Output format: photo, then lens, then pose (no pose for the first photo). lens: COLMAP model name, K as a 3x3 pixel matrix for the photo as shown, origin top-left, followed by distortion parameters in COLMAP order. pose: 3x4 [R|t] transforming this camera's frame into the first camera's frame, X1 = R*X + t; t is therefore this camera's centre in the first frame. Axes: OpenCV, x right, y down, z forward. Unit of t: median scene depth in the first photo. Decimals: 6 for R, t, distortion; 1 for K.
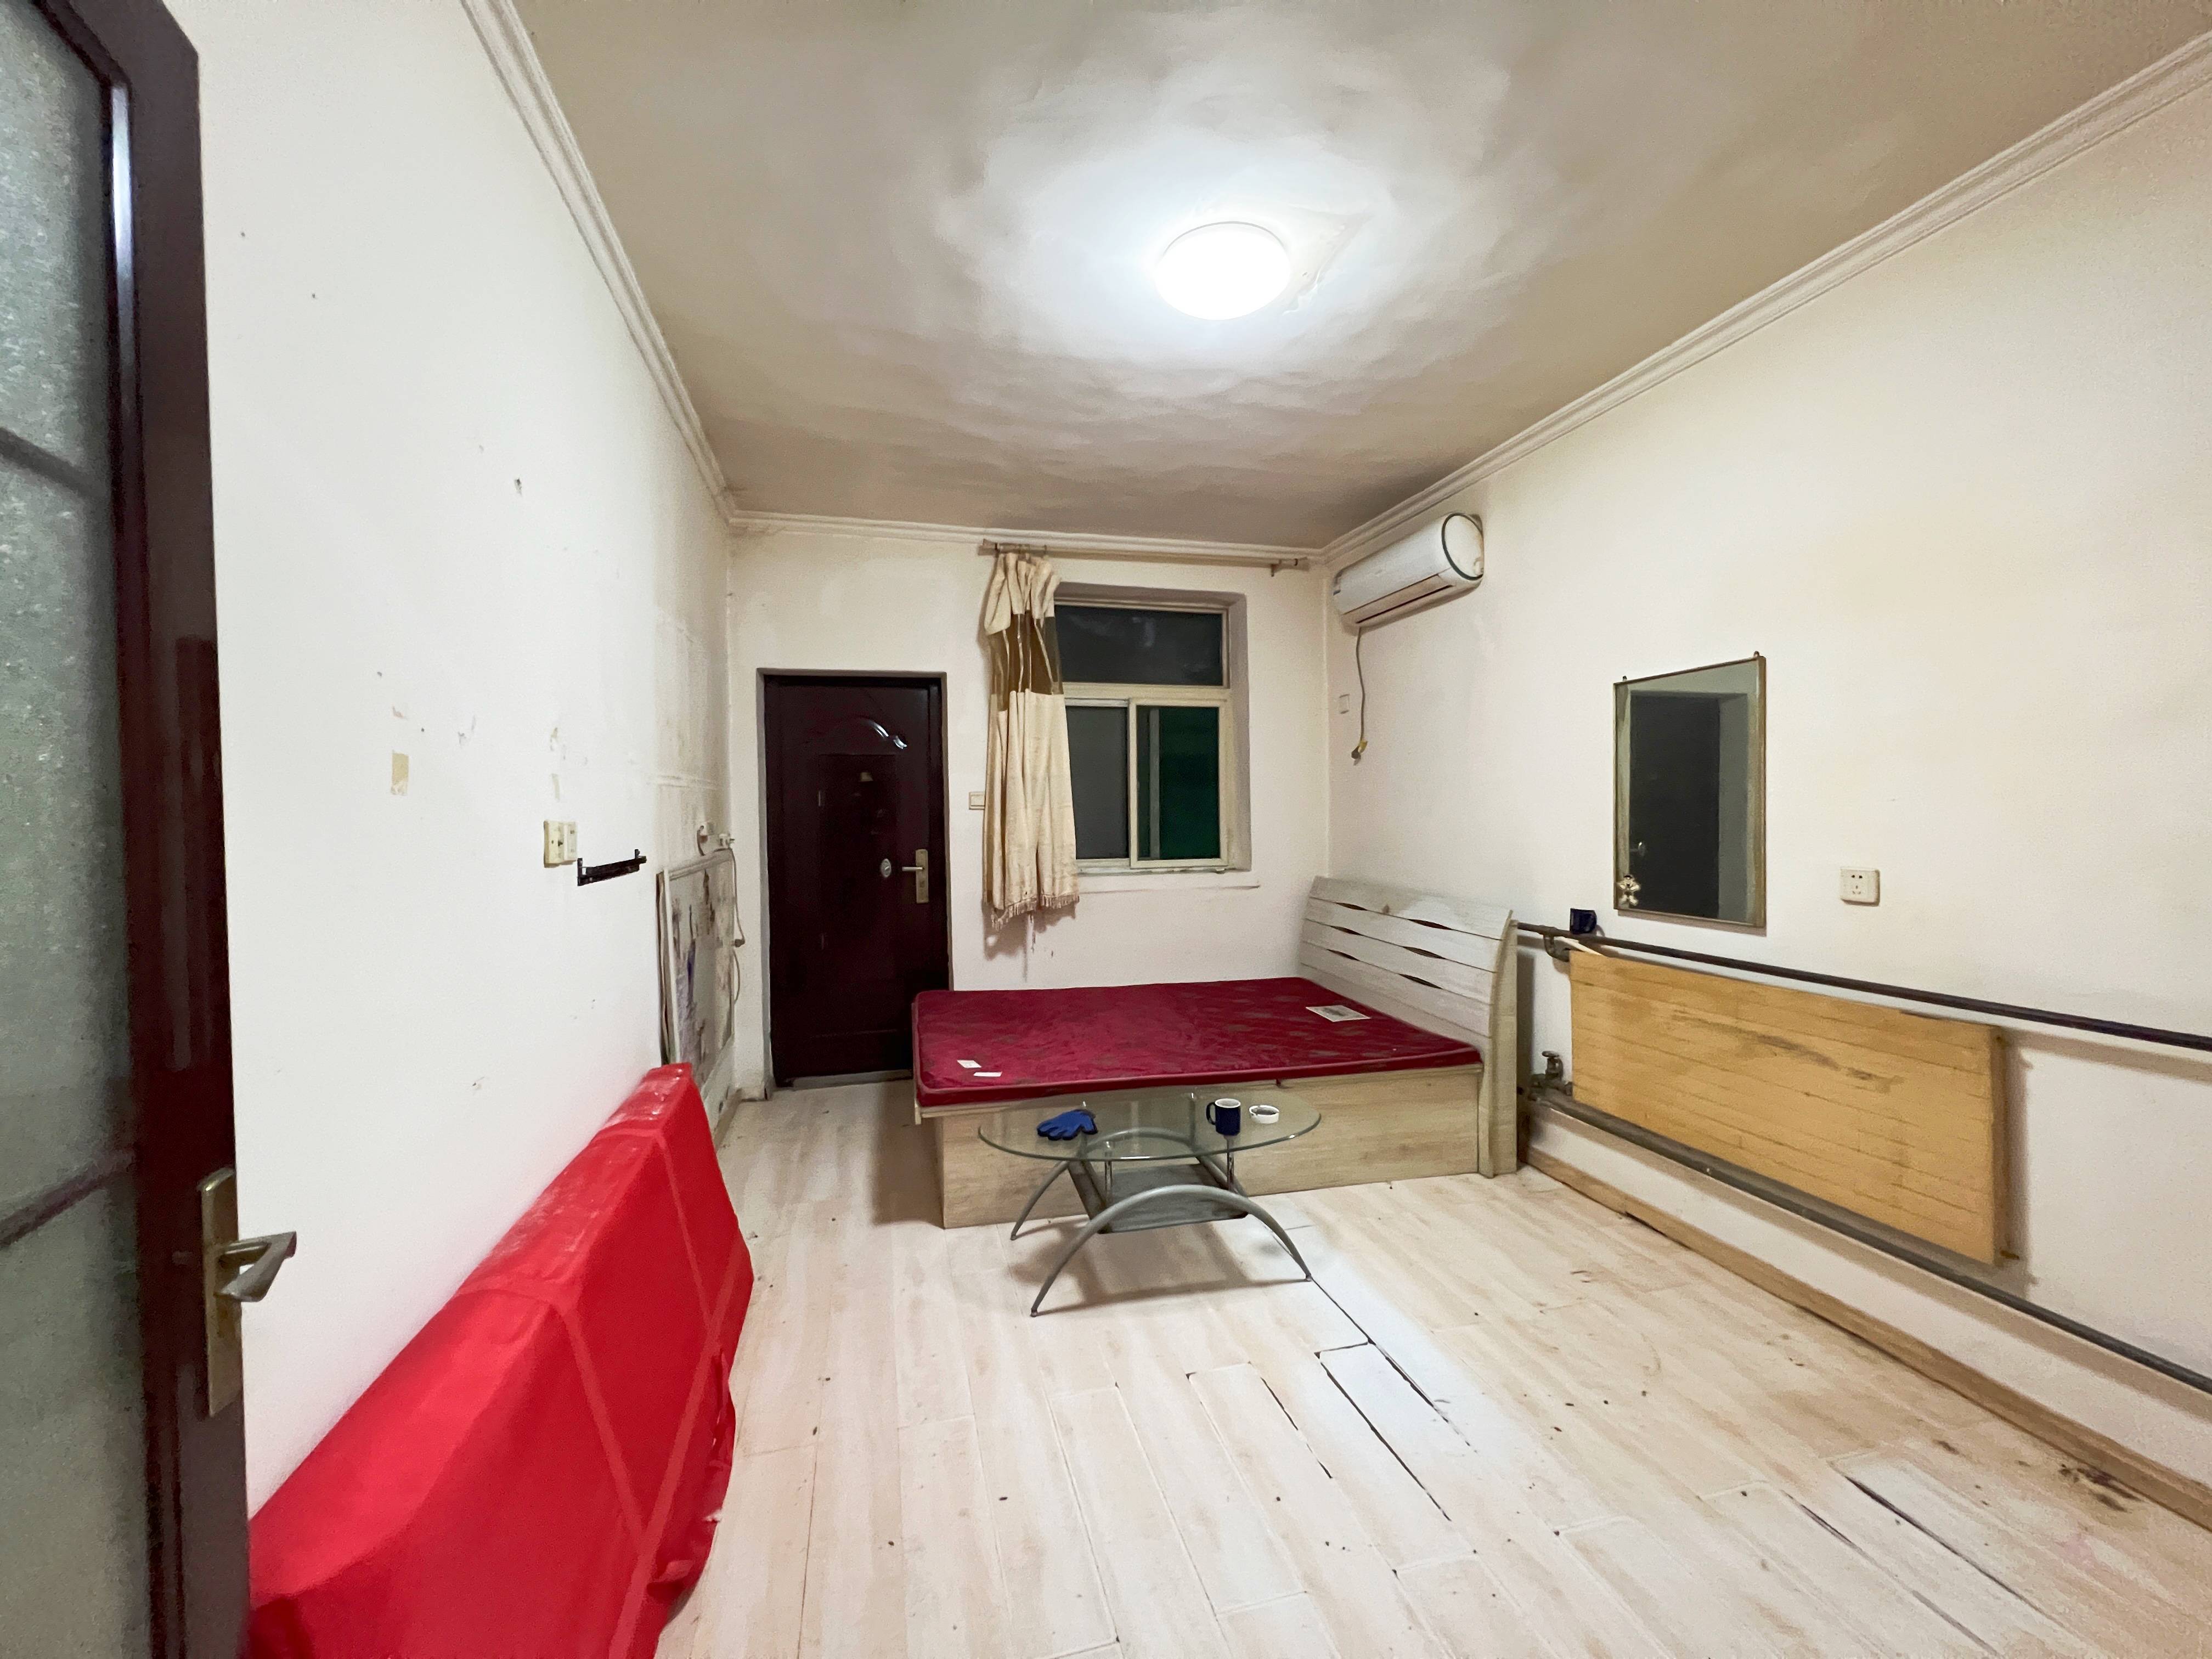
lens RADIAL K [[875.6, 0, 1106.0], [0, 875.6, 829.5], [0, 0, 1]] dist [-0.003338, 0.000112]
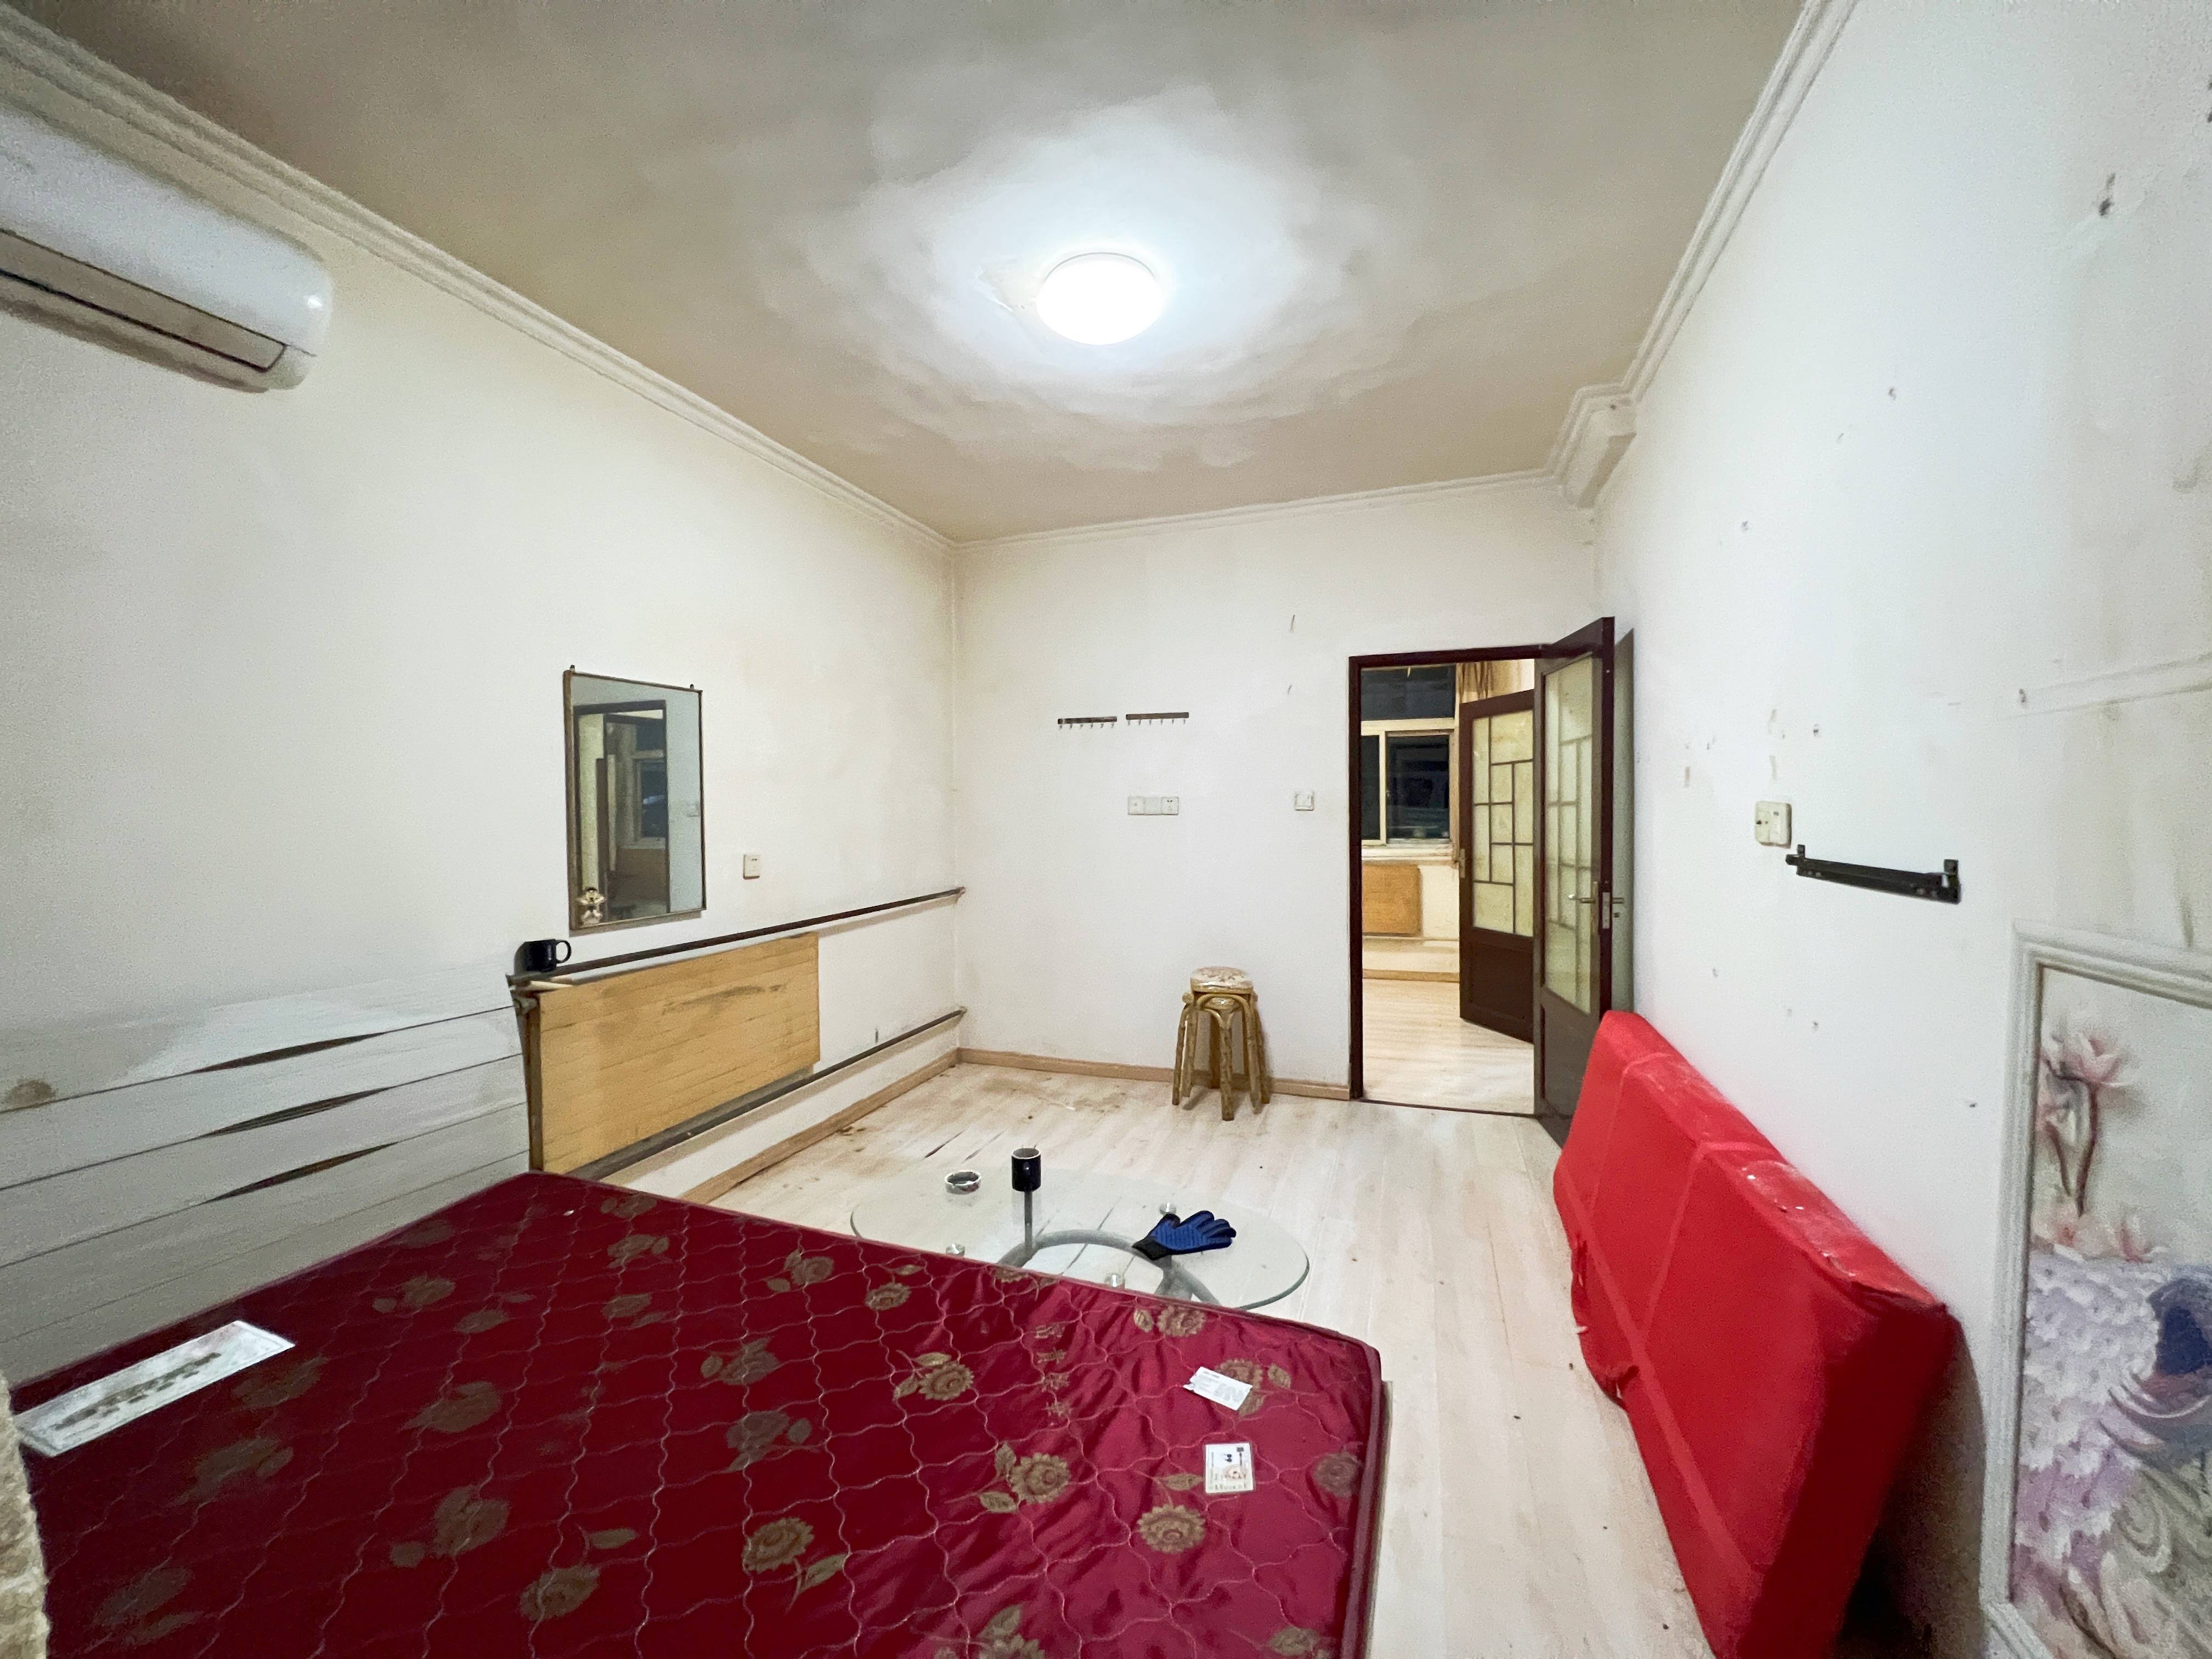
lens RADIAL K [[875.6, 0, 1106.0], [0, 875.6, 829.5], [0, 0, 1]] dist [-0.003338, 0.000112]
pose [[-0.824620, 0.004738, 0.565667, -0.410563], [0.031560, 0.998793, 0.037640, -0.029437], [-0.564806, 0.048891, -0.823774, 1.661093]]
